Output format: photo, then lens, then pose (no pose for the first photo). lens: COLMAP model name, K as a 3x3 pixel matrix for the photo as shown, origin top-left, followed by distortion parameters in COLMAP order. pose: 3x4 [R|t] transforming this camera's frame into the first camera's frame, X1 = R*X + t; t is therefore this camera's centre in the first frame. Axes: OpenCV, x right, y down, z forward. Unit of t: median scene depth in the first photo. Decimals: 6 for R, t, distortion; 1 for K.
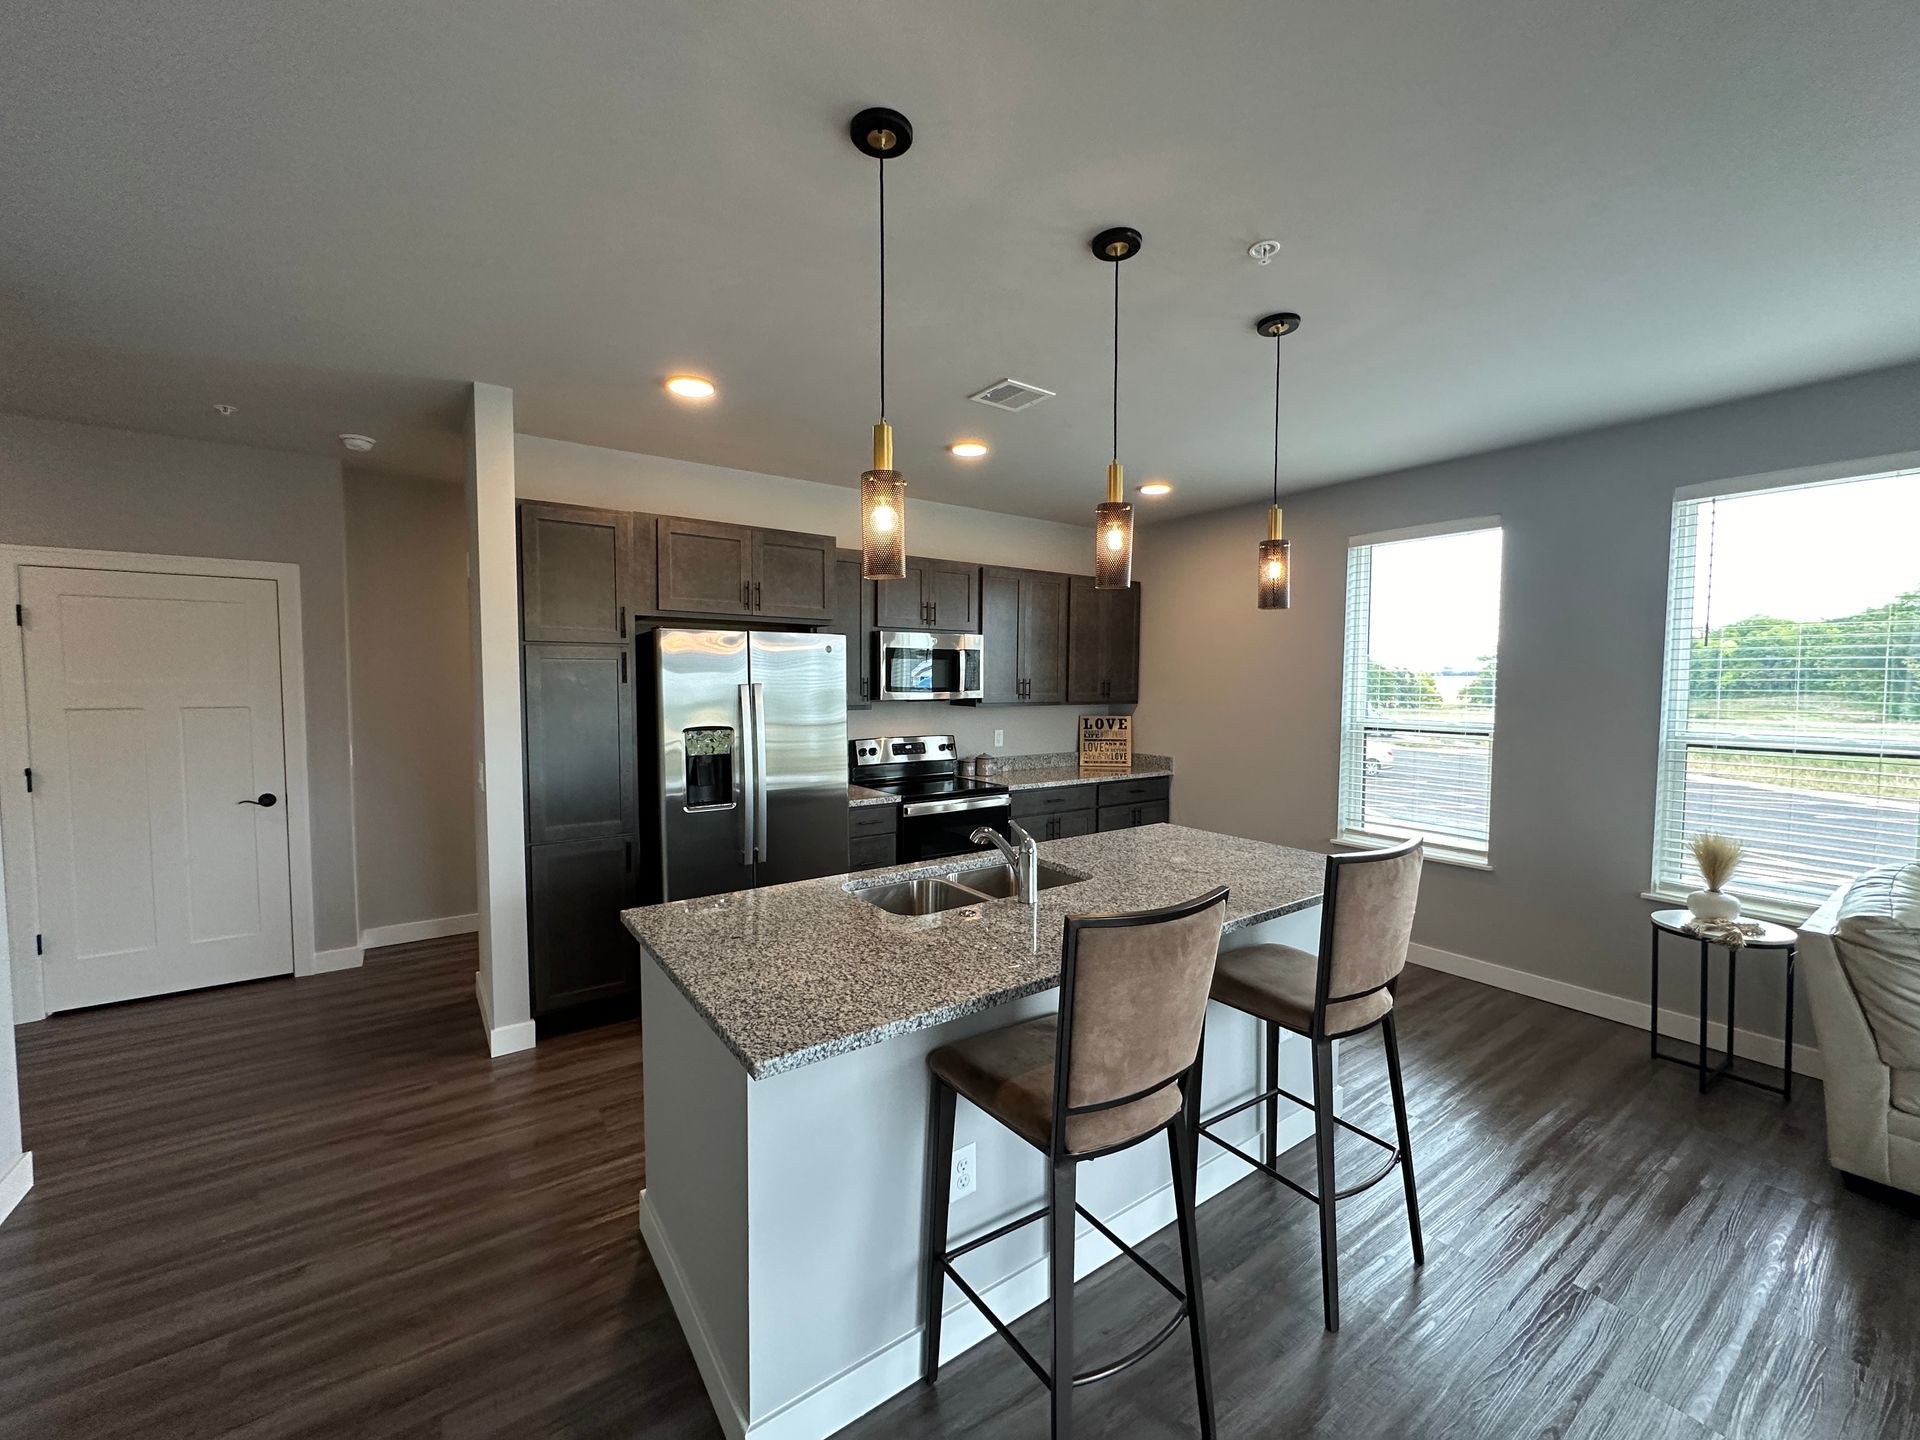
lens RADIAL K [[766.8, 0, 960.2], [0, 766.8, 716.7], [0, 0, 1]] dist [-0.002416, 0.000799]
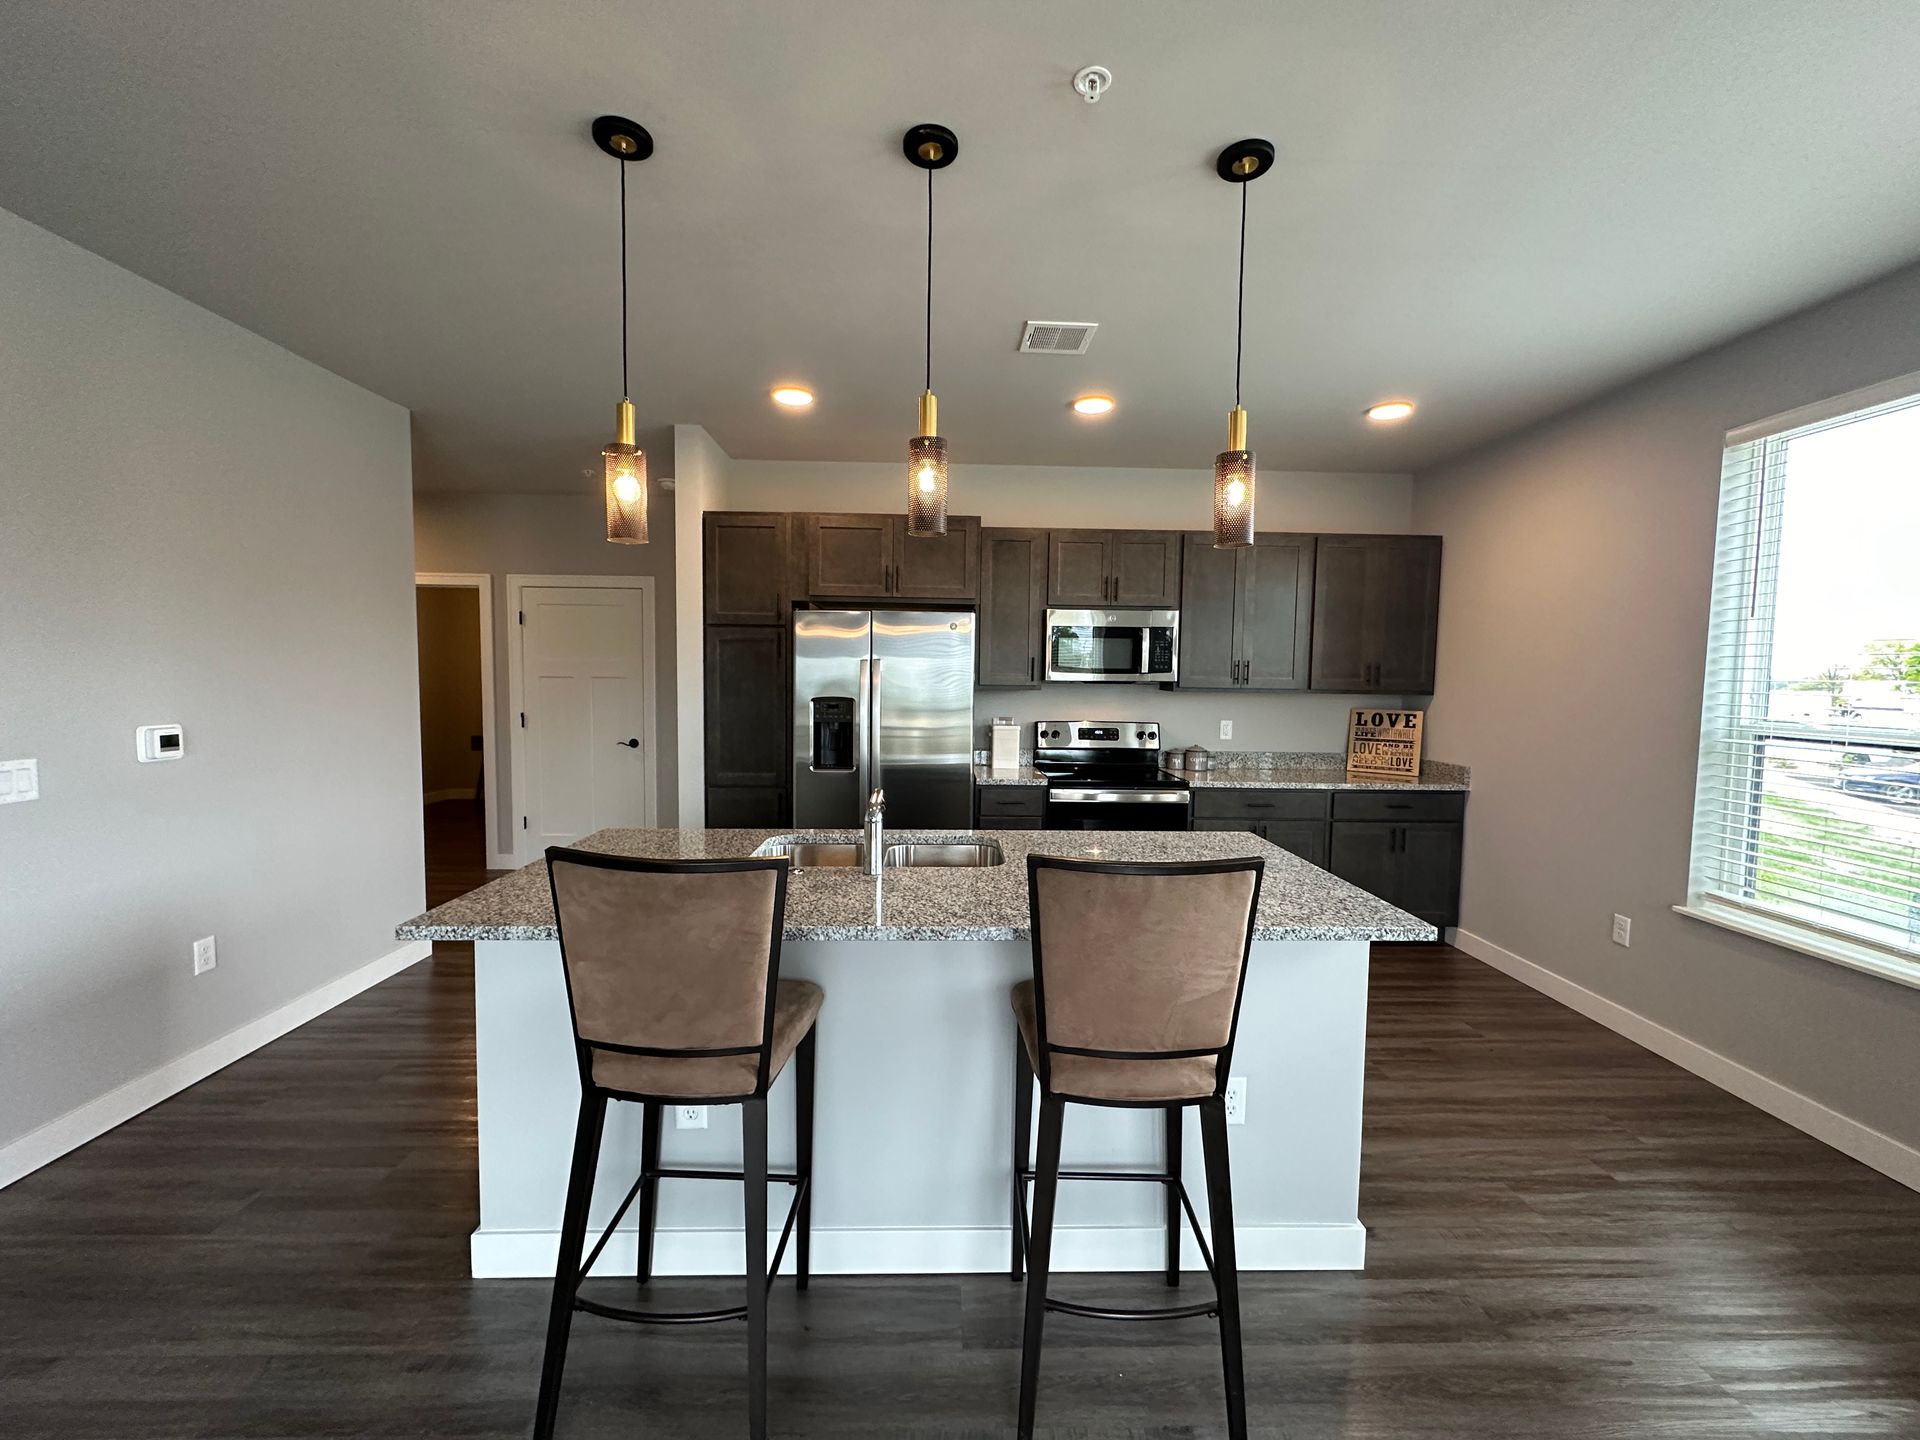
lens RADIAL K [[766.8, 0, 960.2], [0, 766.8, 716.7], [0, 0, 1]] dist [-0.002416, 0.000799]
pose [[0.830832, 0.039158, -0.555143, 0.331680], [-0.037308, 0.999196, 0.014646, 0.013554], [0.555271, 0.008543, 0.831626, 0.125304]]
